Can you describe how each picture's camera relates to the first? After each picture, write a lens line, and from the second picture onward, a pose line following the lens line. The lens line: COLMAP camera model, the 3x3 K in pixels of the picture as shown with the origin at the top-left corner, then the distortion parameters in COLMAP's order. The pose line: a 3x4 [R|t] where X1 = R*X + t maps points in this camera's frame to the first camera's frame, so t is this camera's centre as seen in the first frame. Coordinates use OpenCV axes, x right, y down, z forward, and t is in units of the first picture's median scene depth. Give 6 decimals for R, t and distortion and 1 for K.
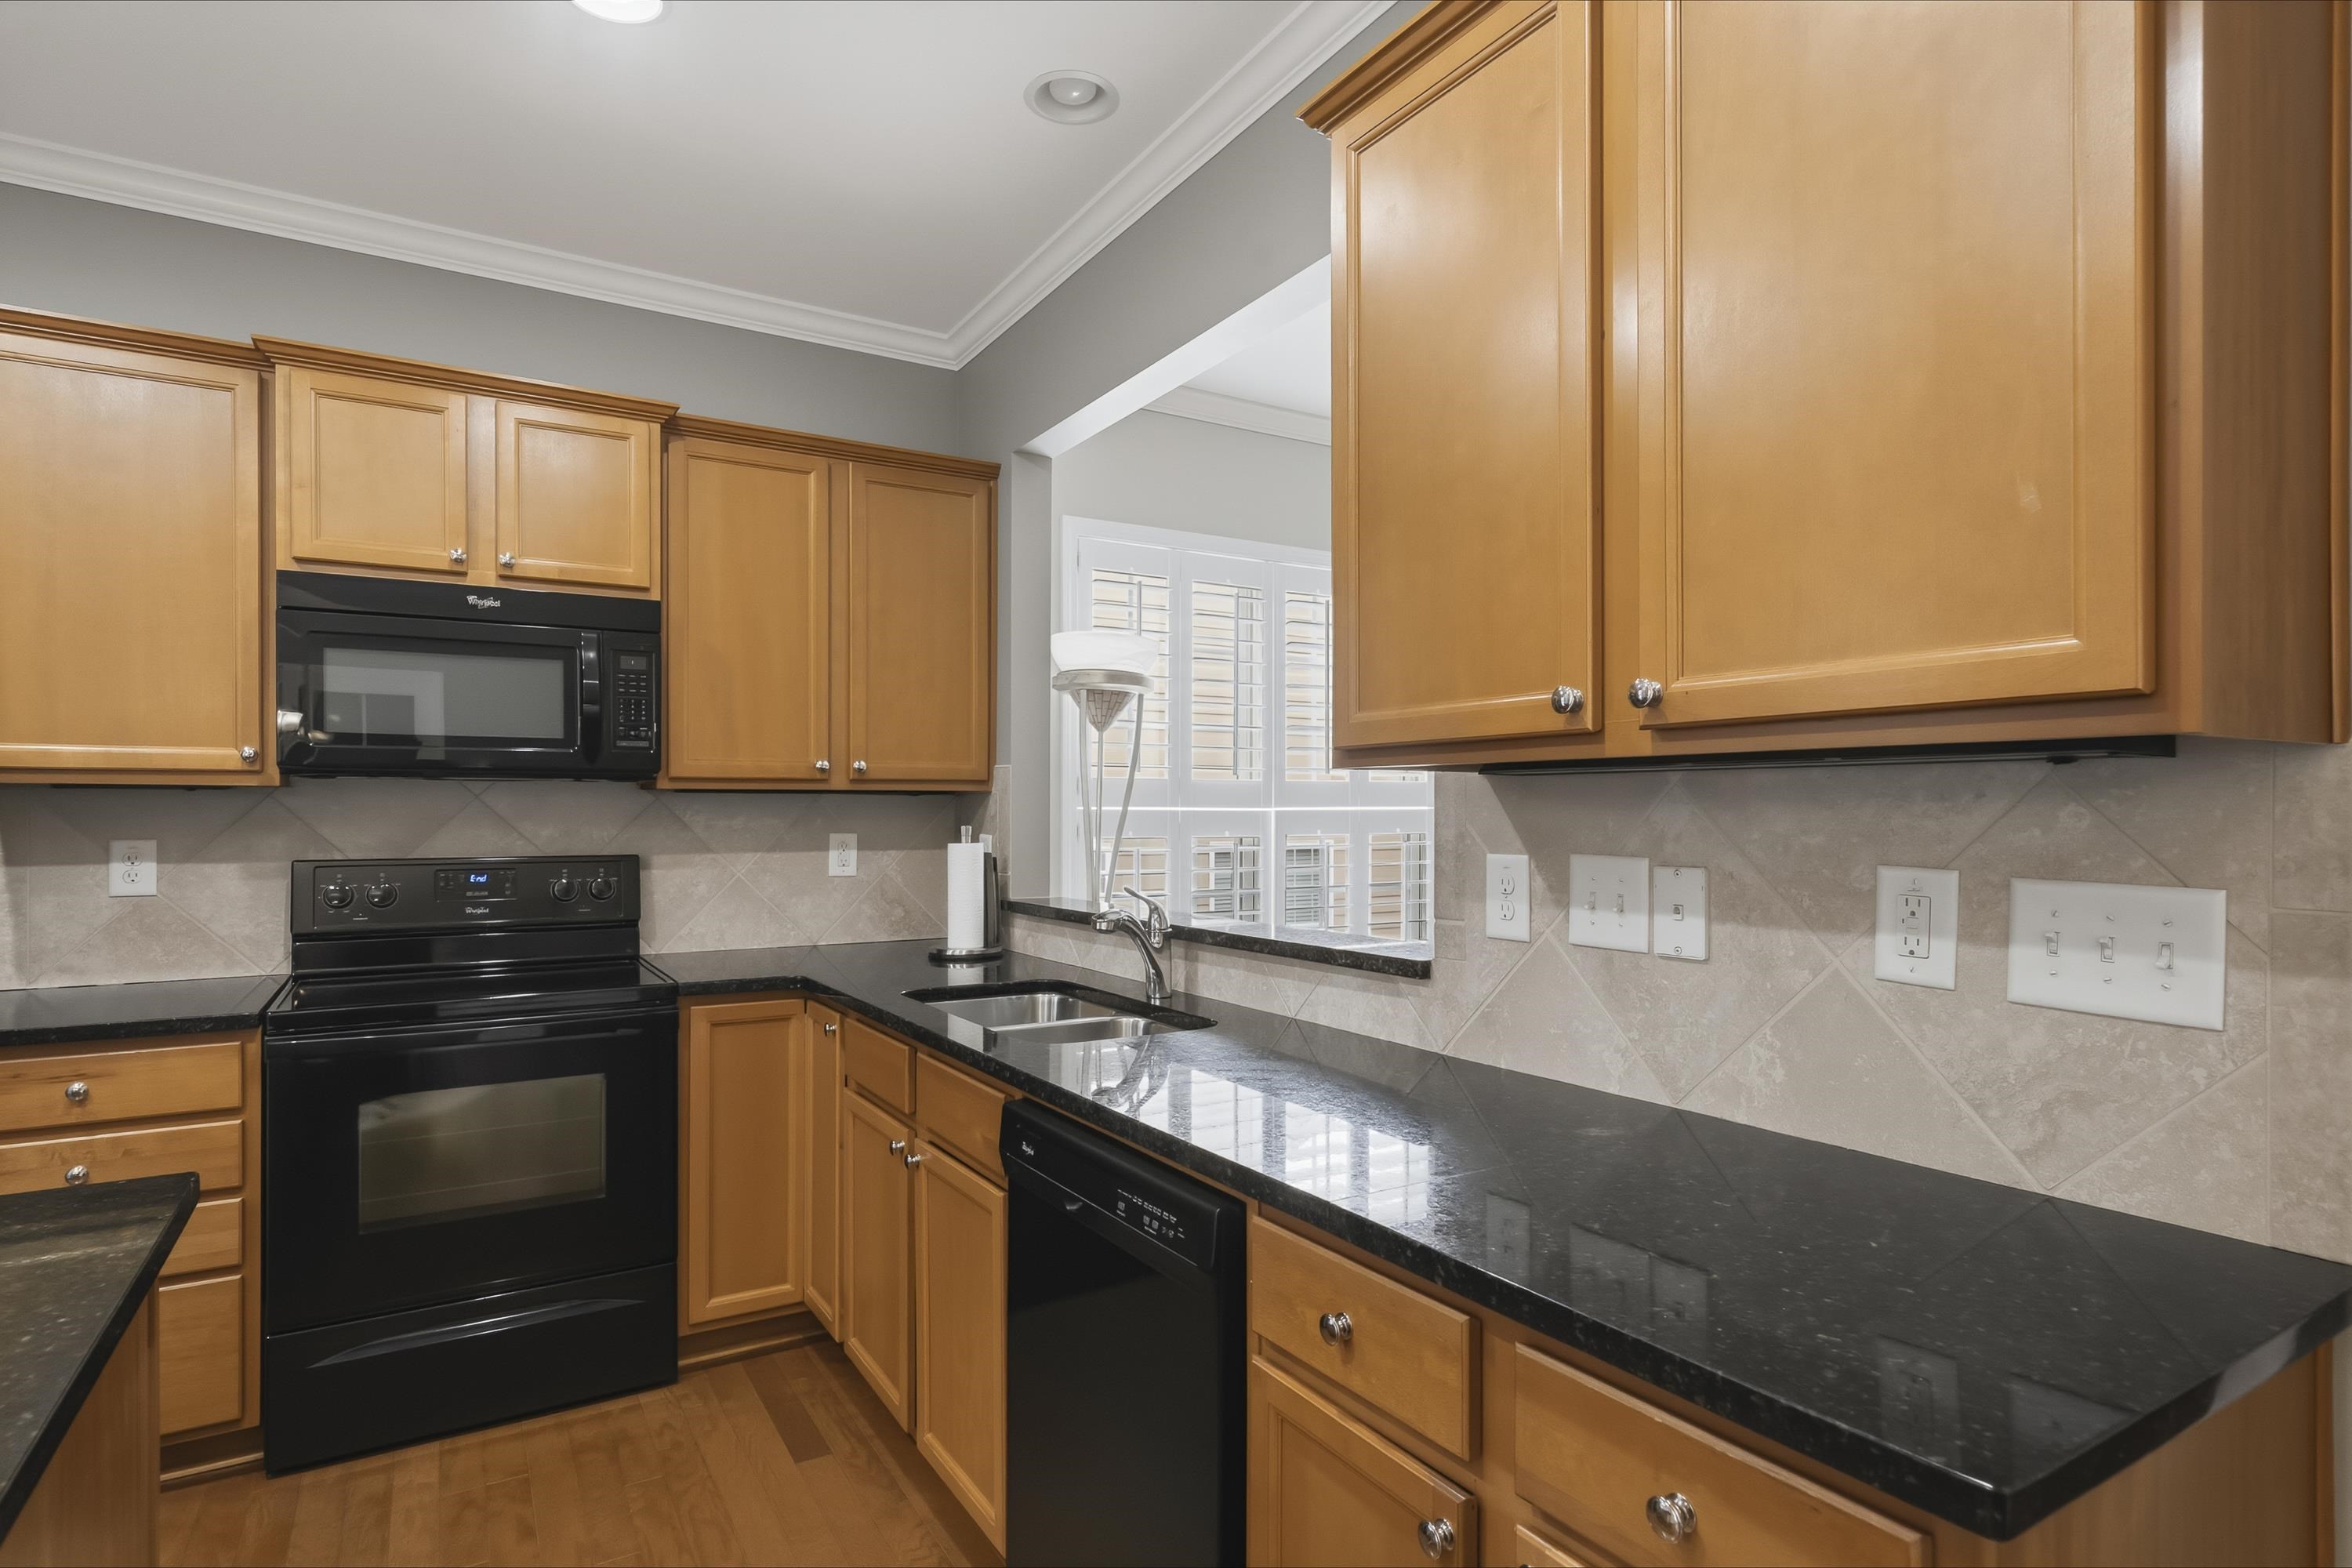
lens RADIAL K [[1210.4, 0, 1163.6], [0, 1210.4, 814.2], [0, 0, 1]] dist [0.004599, -0.001436]
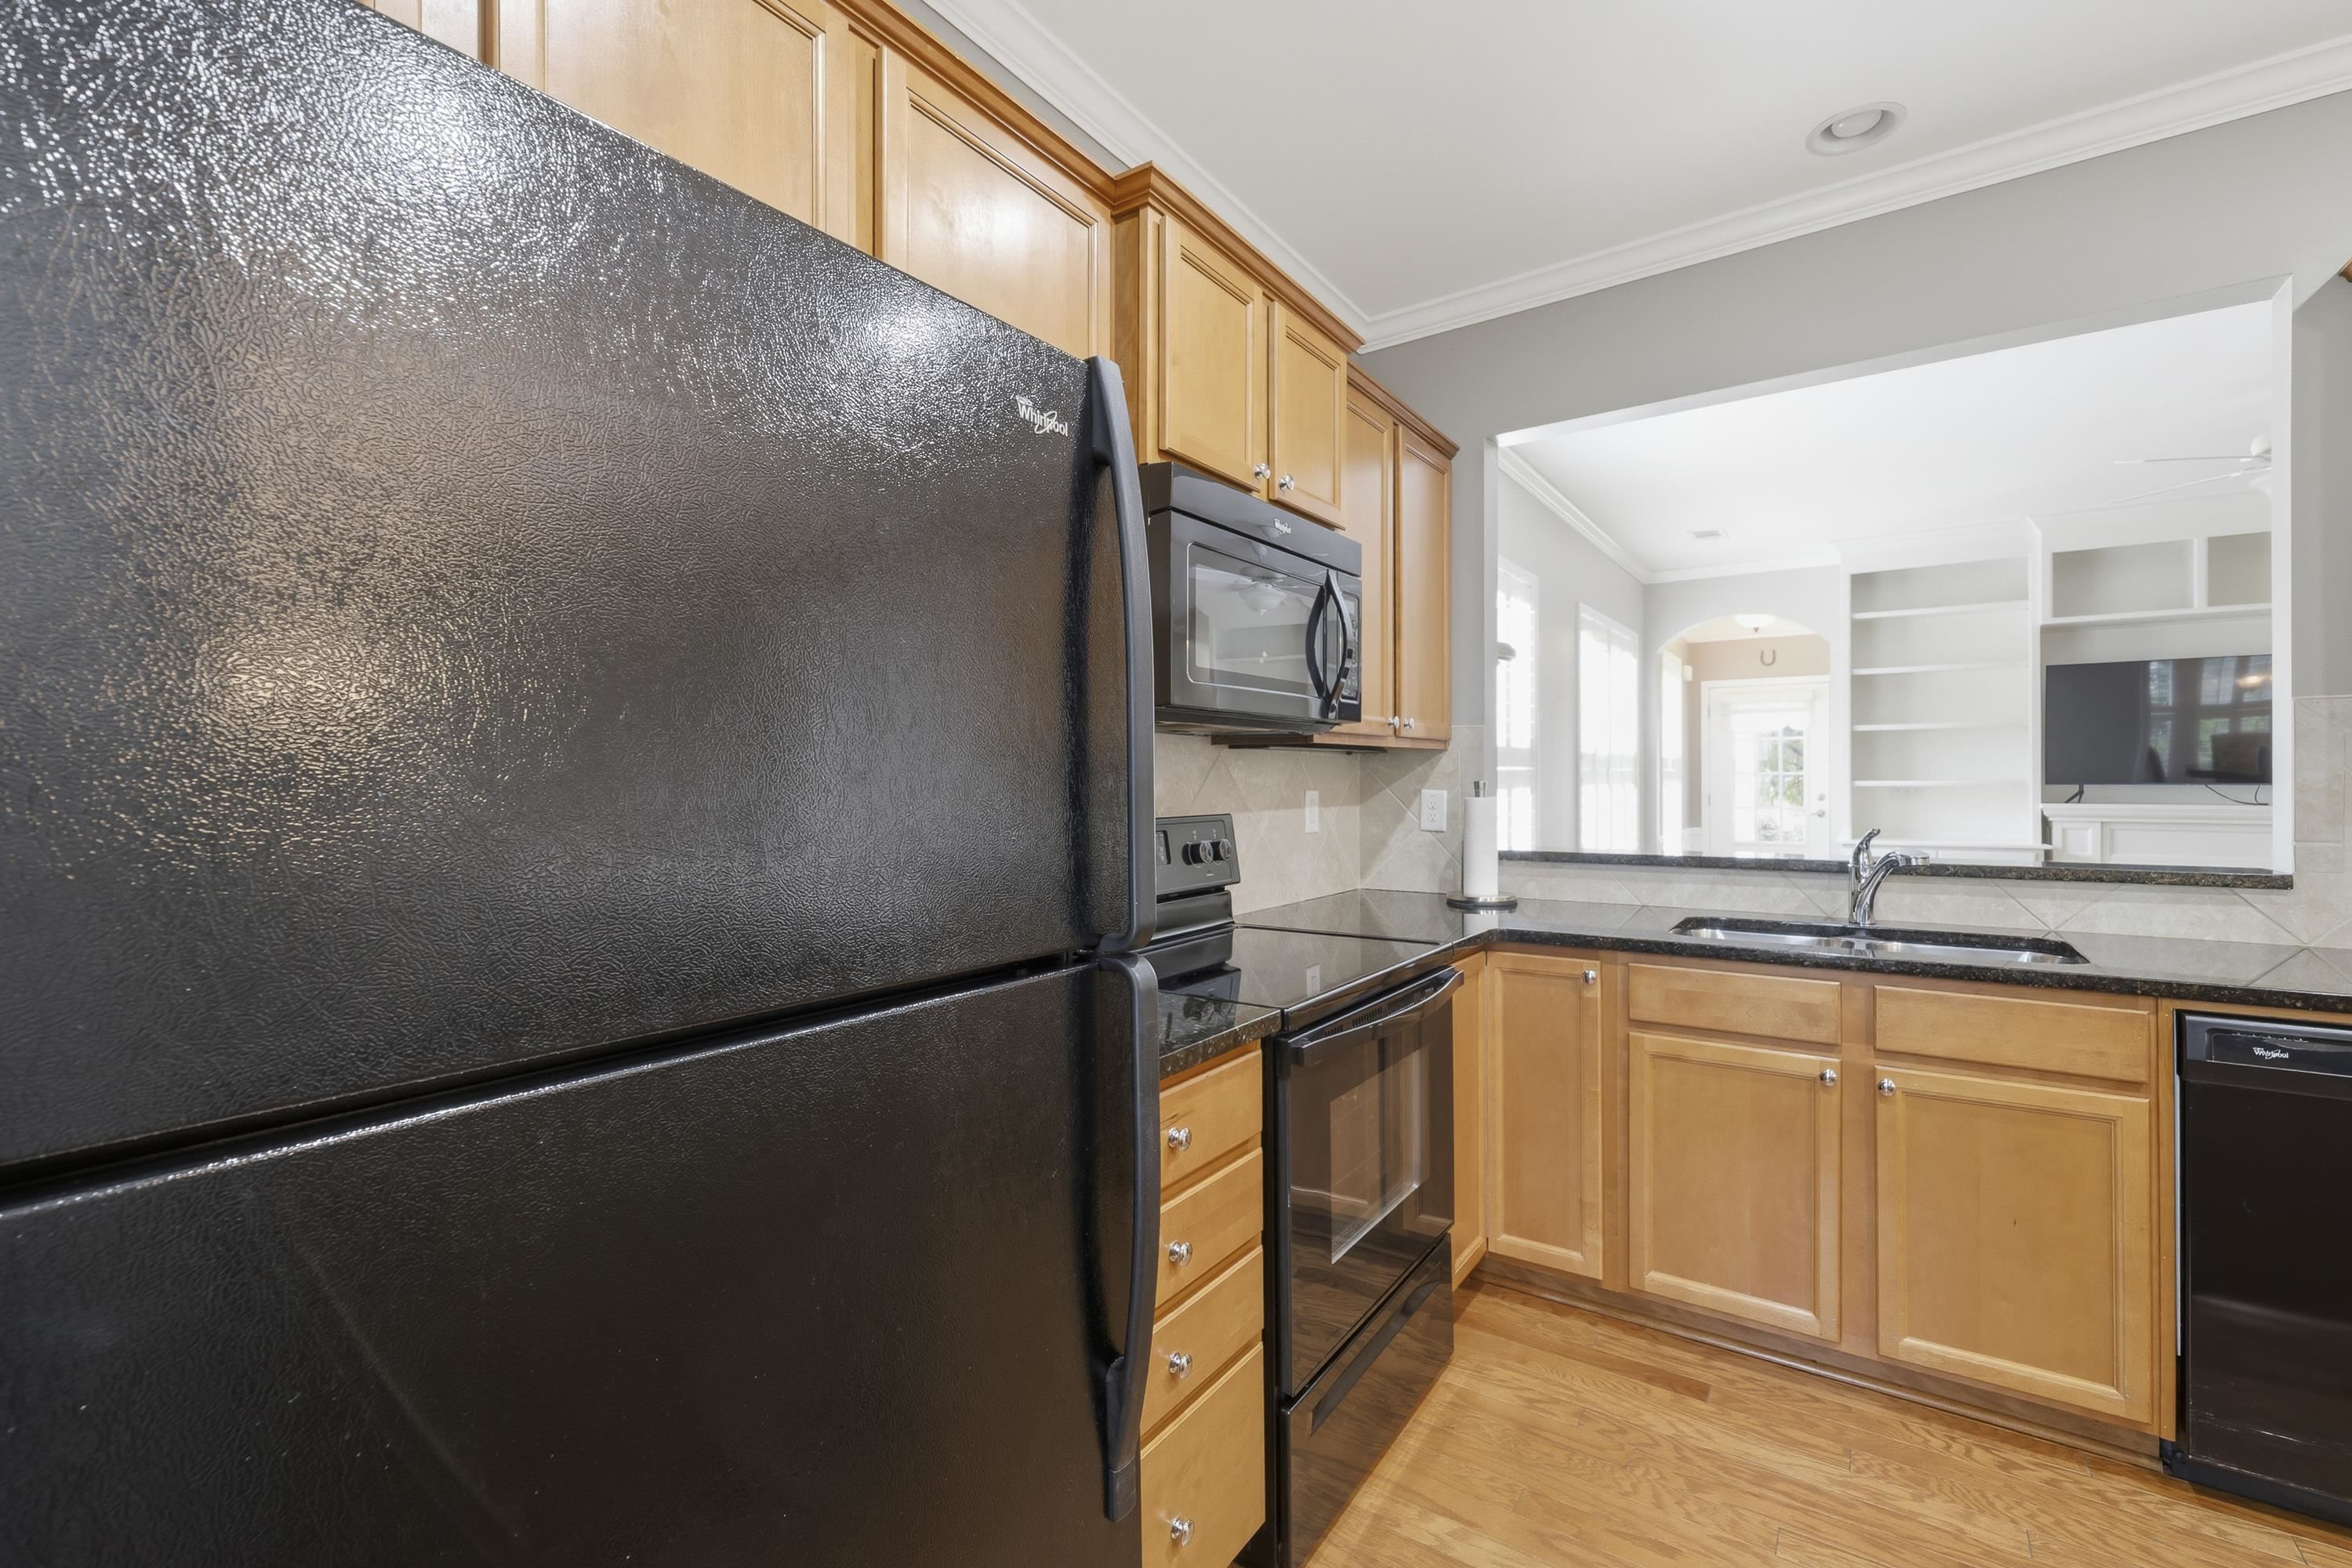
lens RADIAL K [[969.4, 0, 1146.6], [0, 969.4, 777.4], [0, 0, 1]] dist [-0.011337, -0.000421]
pose [[0.920326, -0.004692, 0.391125, -0.984695], [0.006962, 0.999966, -0.004386, 0.010866], [-0.391091, 0.006760, 0.920327, 0.413430]]
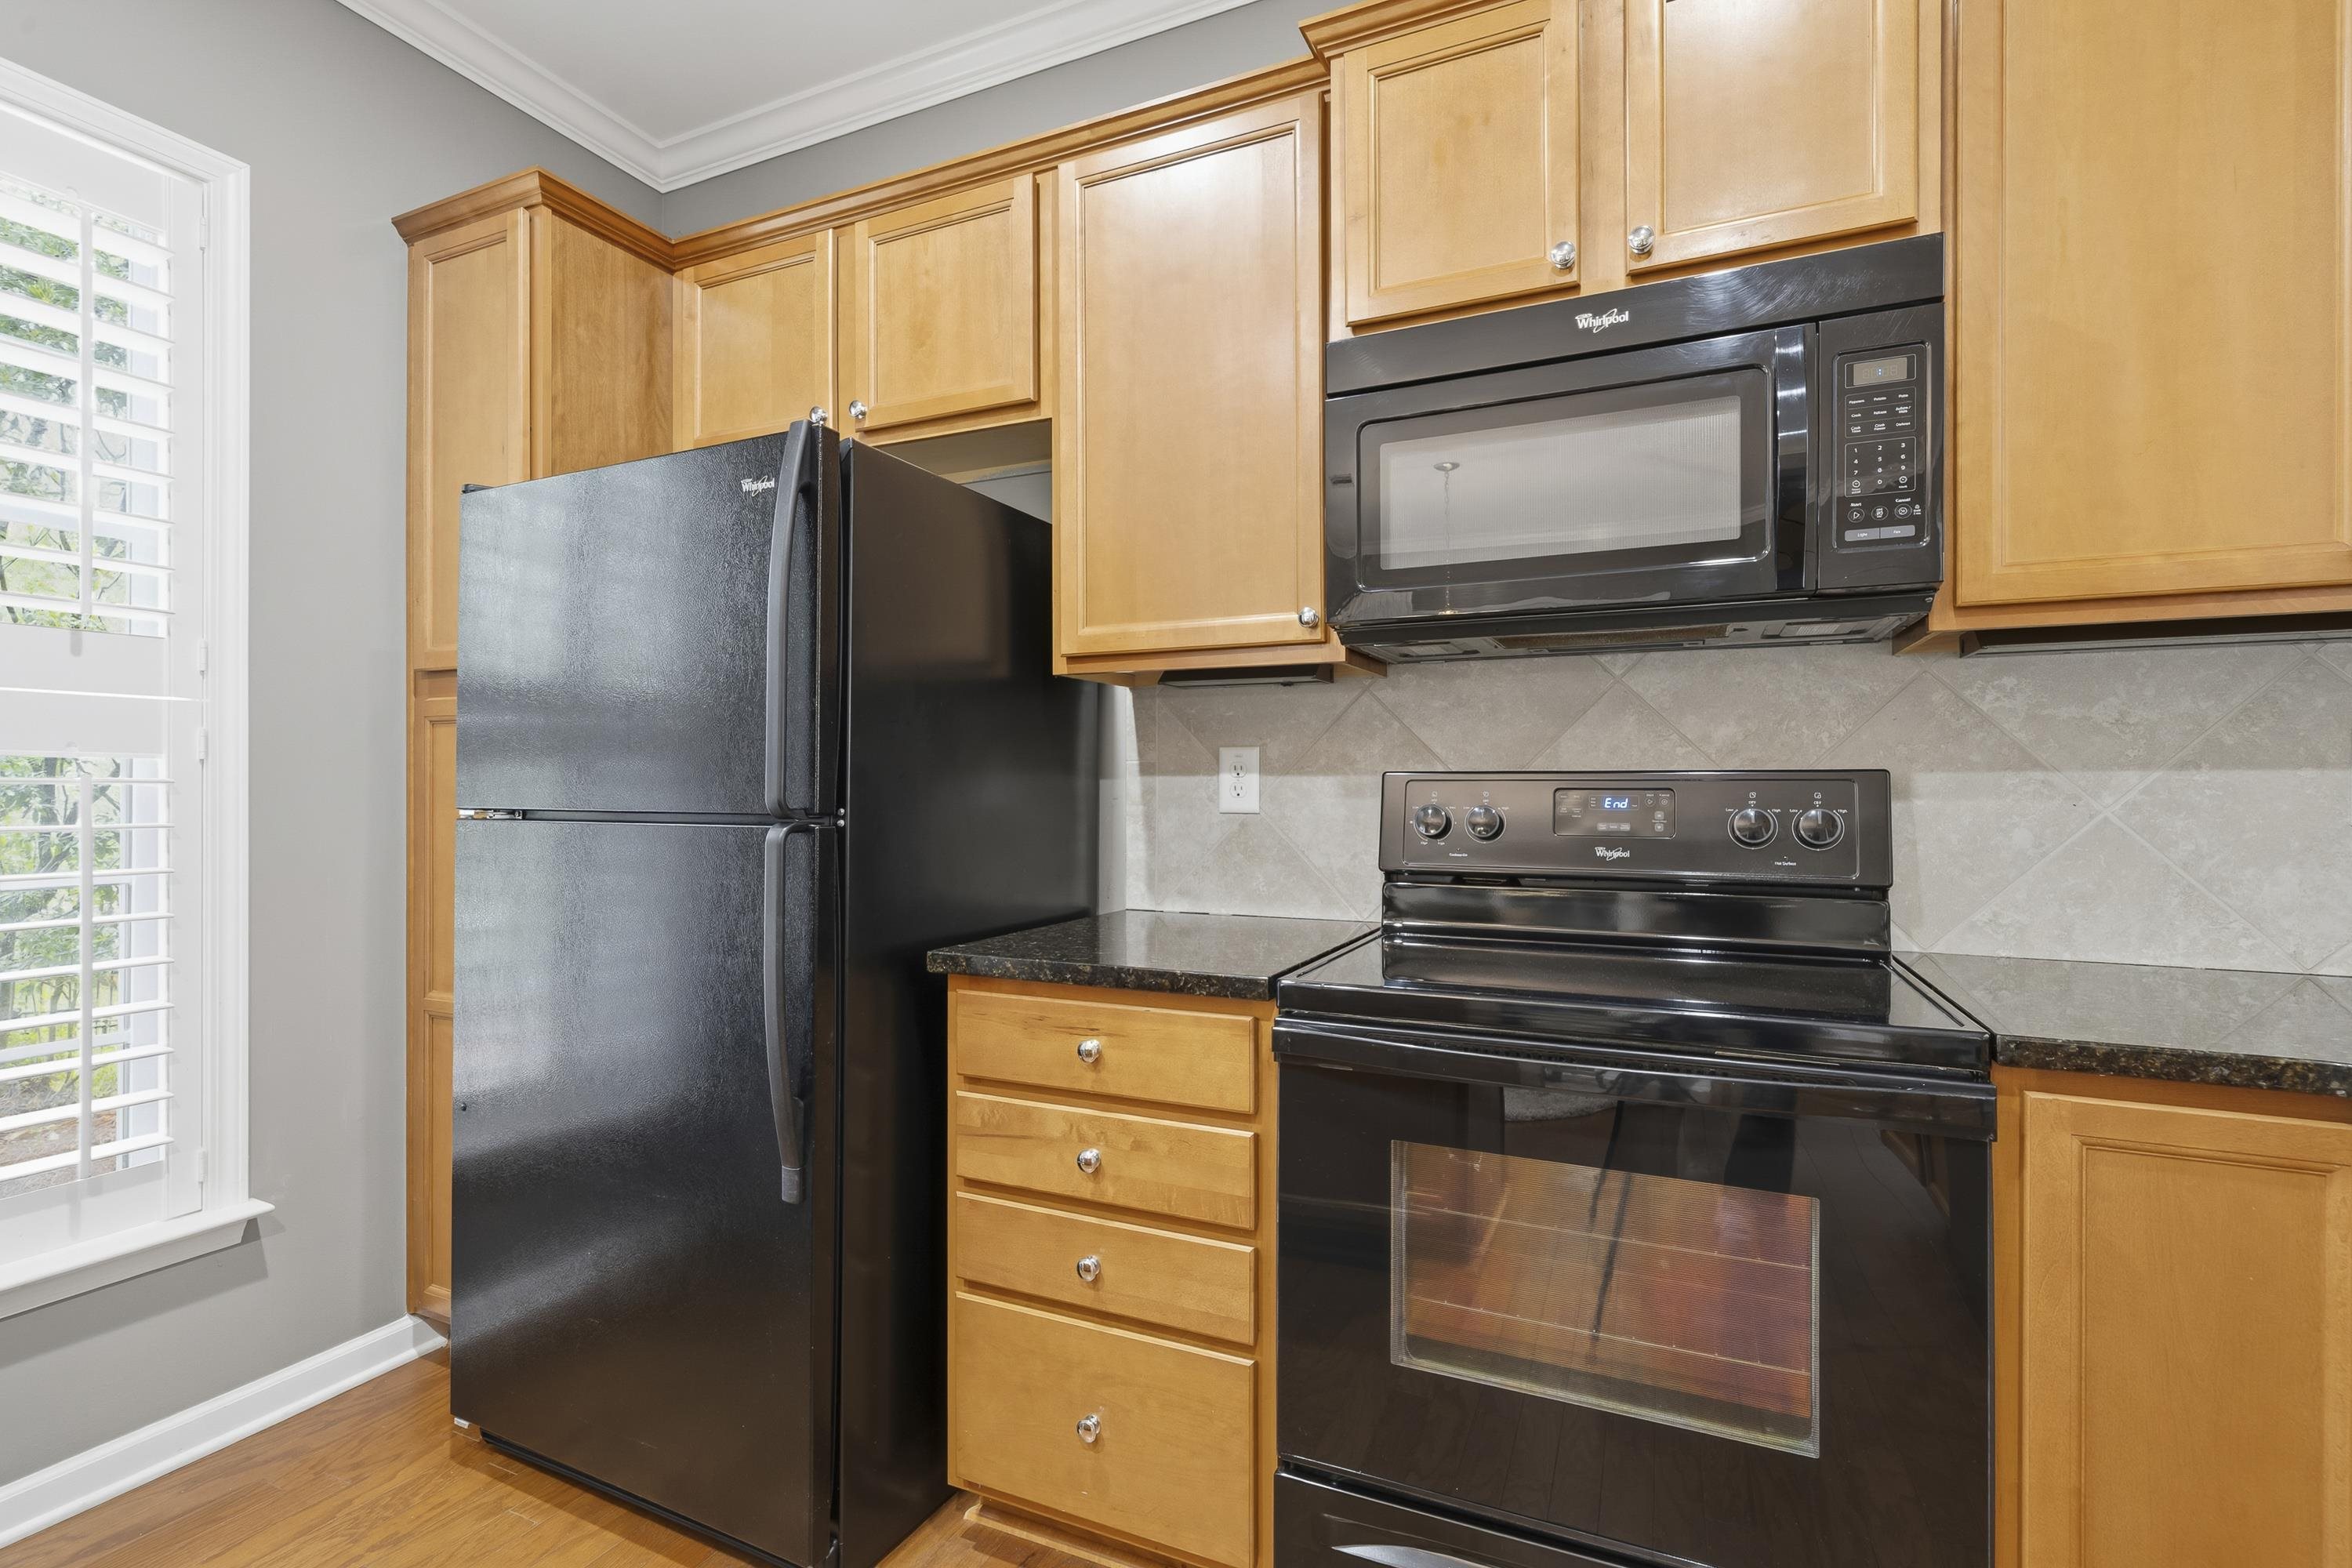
lens RADIAL K [[1103.0, 0, 1168.9], [0, 1103.0, 787.4], [0, 0, 1]] dist [0.000379, 0.000726]
pose [[0.558563, -0.000998, -0.829461, -0.251095], [-0.003552, 0.999987, -0.003596, 0.056167], [0.829454, 0.004955, 0.558553, 0.562442]]
